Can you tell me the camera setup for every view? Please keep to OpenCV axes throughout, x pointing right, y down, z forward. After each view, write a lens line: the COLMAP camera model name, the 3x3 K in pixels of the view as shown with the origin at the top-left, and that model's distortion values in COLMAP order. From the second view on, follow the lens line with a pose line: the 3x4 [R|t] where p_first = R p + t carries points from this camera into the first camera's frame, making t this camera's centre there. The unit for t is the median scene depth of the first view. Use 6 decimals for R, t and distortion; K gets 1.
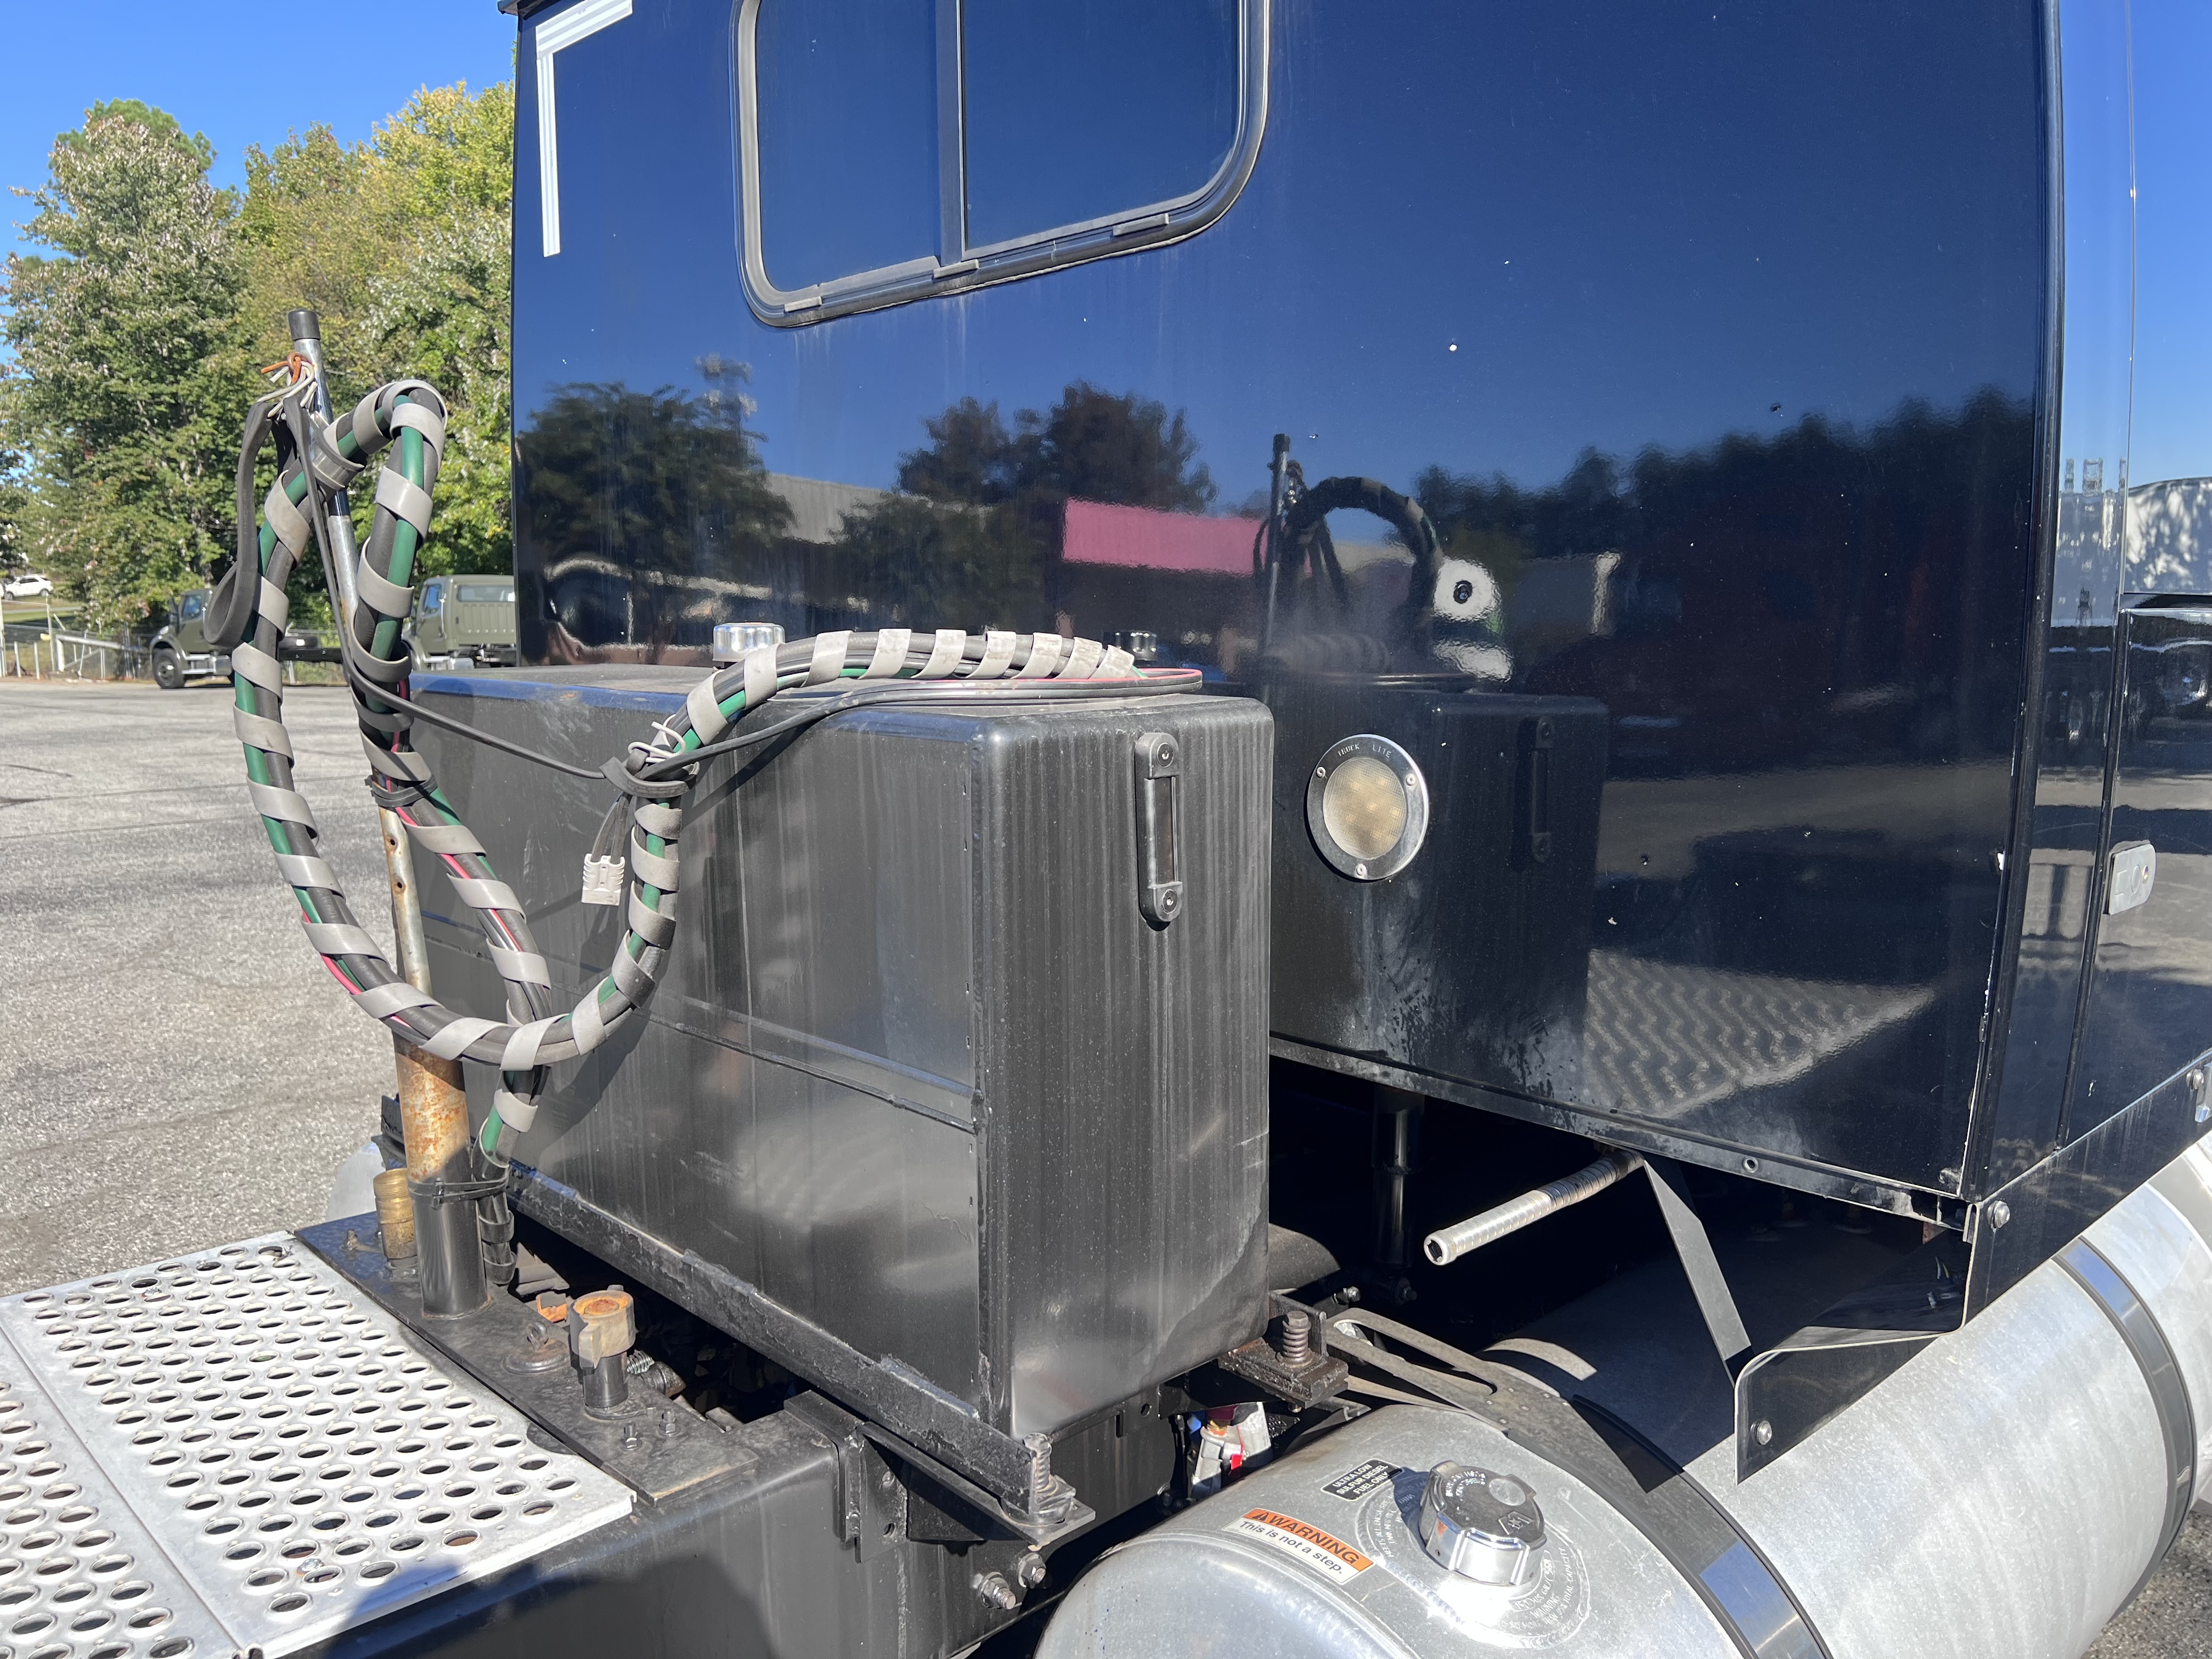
lens RADIAL K [[1638.5, 0, 1106.0], [0, 1638.5, 829.5], [0, 0, 1]] dist [0.048917, -0.059792]
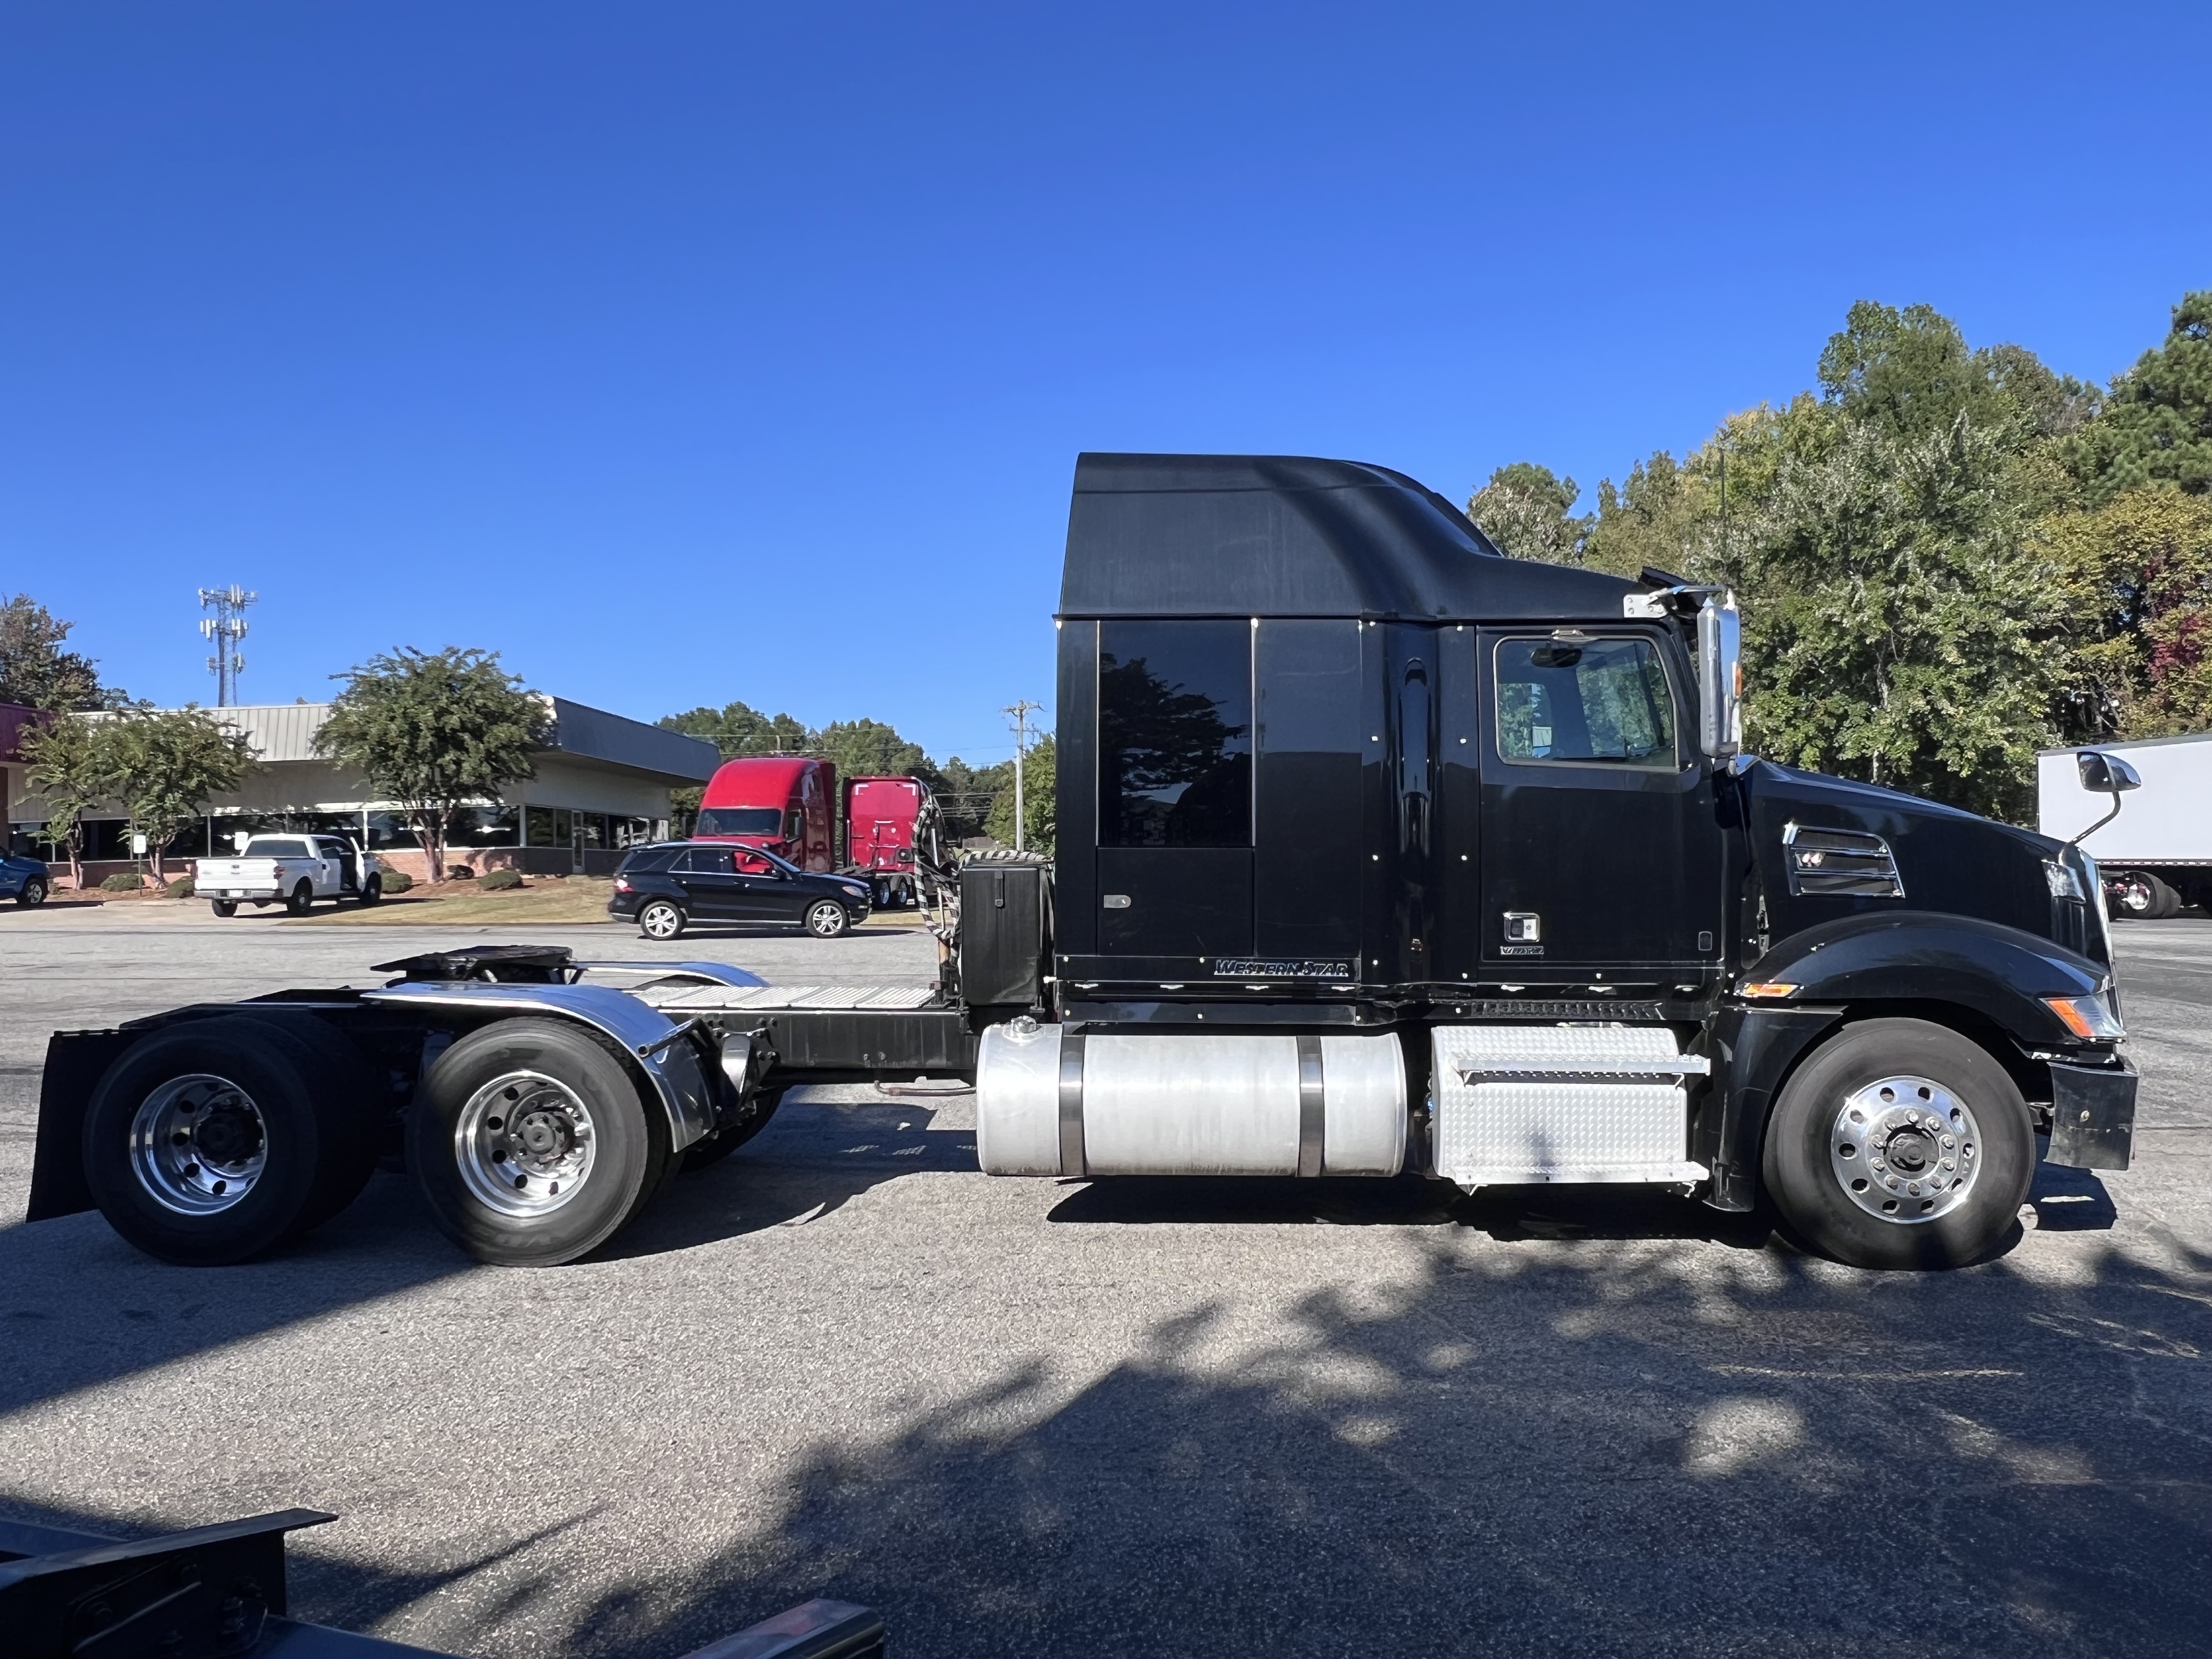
lens RADIAL K [[1596.4, 0, 1109.2], [0, 1596.4, 872.5], [0, 0, 1]] dist [0.009150, -0.007290]
pose [[0.683963, 0.013463, -0.729393, 0.129049], [-0.096288, 0.992748, -0.071968, 0.009785], [0.723135, 0.119455, 0.680299, -0.074763]]
